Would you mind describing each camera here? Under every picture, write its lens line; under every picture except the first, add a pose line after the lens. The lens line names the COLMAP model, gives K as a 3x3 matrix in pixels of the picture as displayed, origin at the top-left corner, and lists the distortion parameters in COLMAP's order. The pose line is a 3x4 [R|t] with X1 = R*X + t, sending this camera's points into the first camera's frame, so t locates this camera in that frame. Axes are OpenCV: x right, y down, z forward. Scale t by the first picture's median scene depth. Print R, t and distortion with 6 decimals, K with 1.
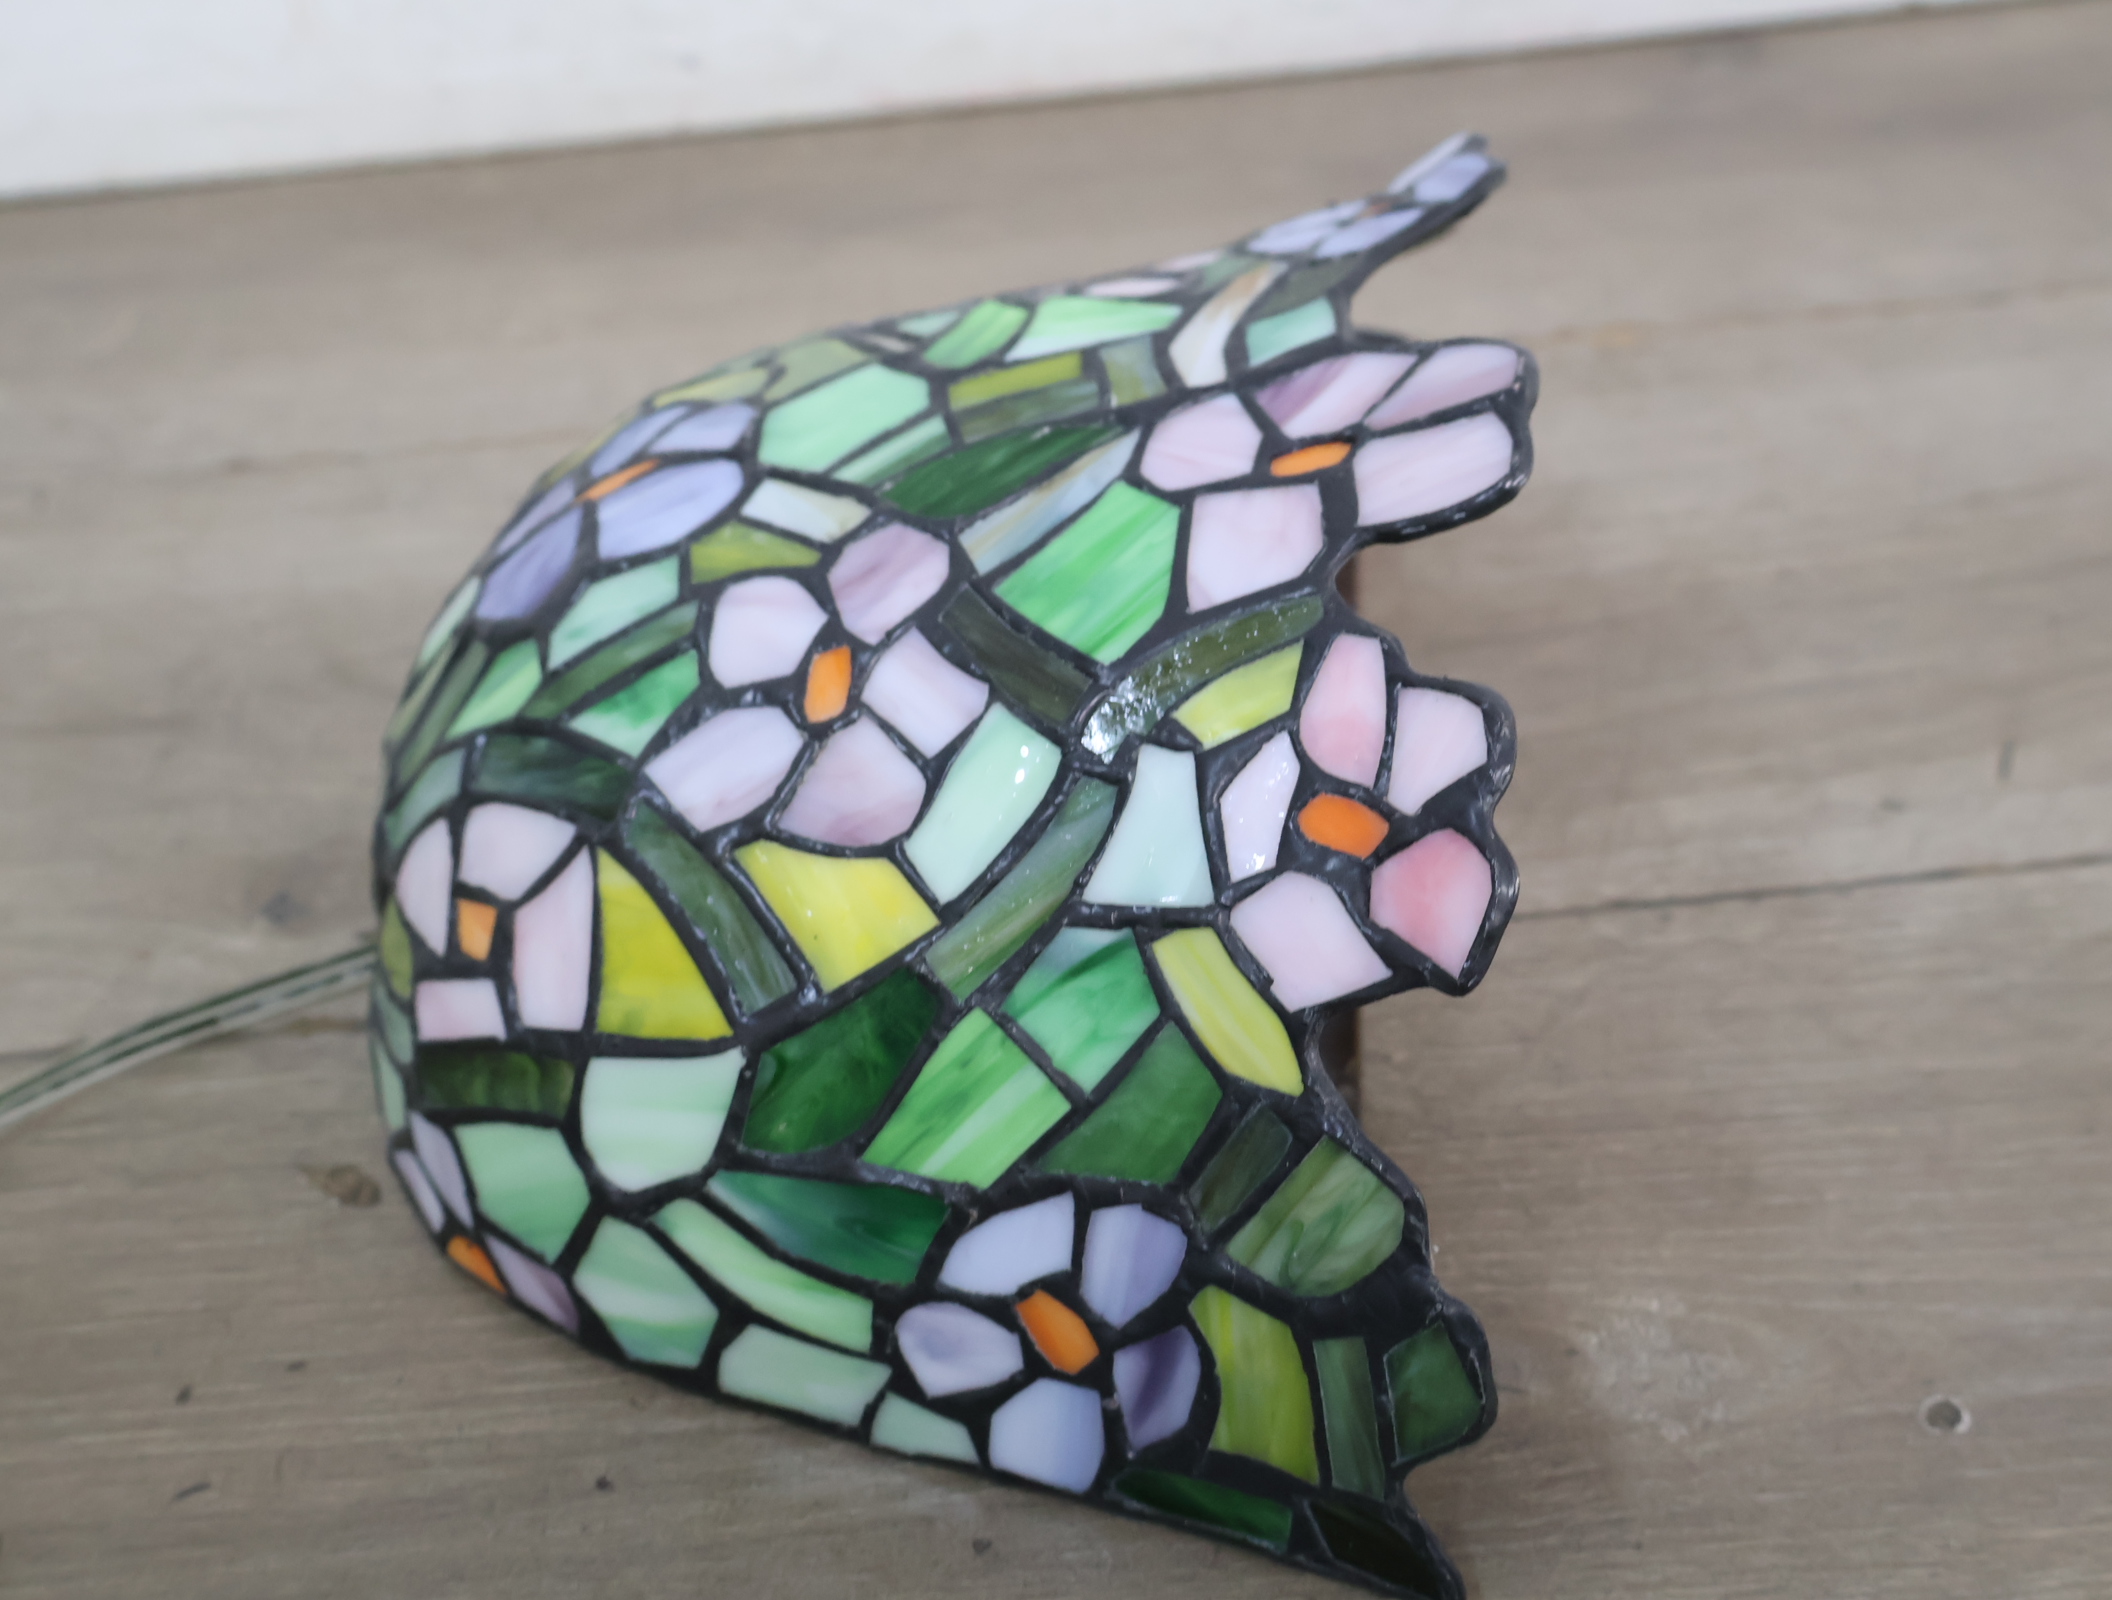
lens RADIAL K [[2341.4, 0, 1056.0], [0, 2341.4, 800.0], [0, 0, 1]] dist [0.002040, 0.026676]
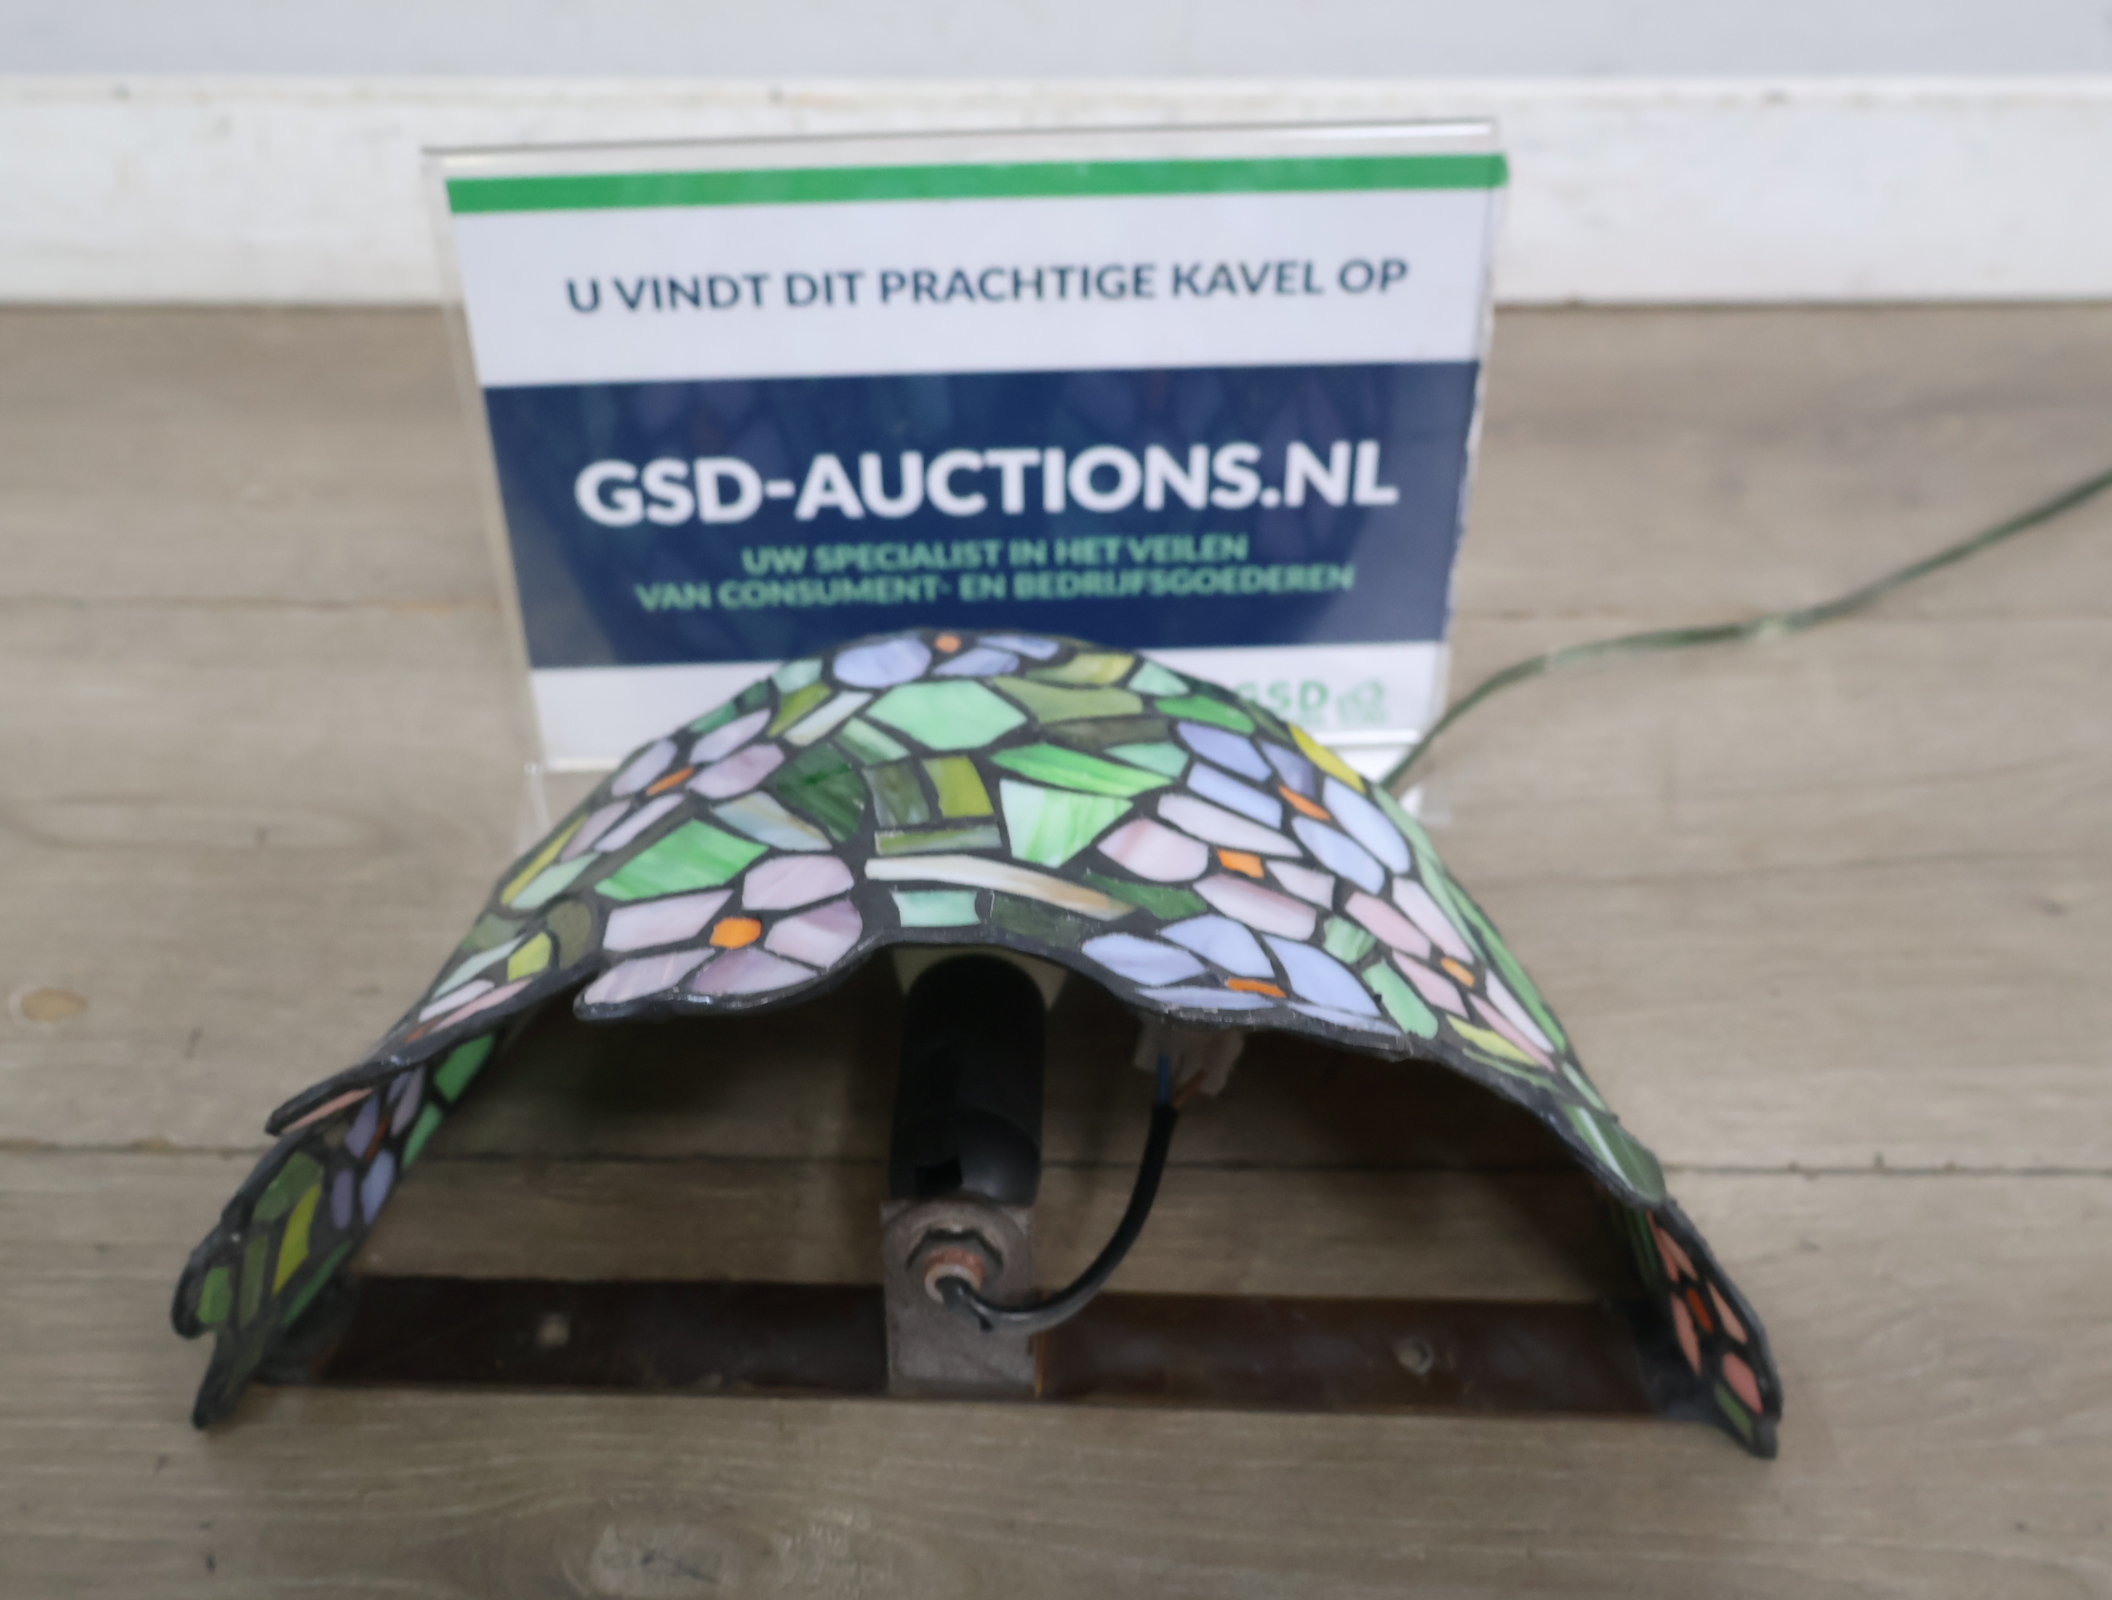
lens RADIAL K [[2341.4, 0, 1056.0], [0, 2341.4, 800.0], [0, 0, 1]] dist [0.002040, 0.026676]
pose [[0.052253, 0.667755, -0.742545, 0.945412], [-0.606923, 0.611716, 0.507394, -0.882859], [0.793041, 0.424154, 0.437240, 0.600817]]
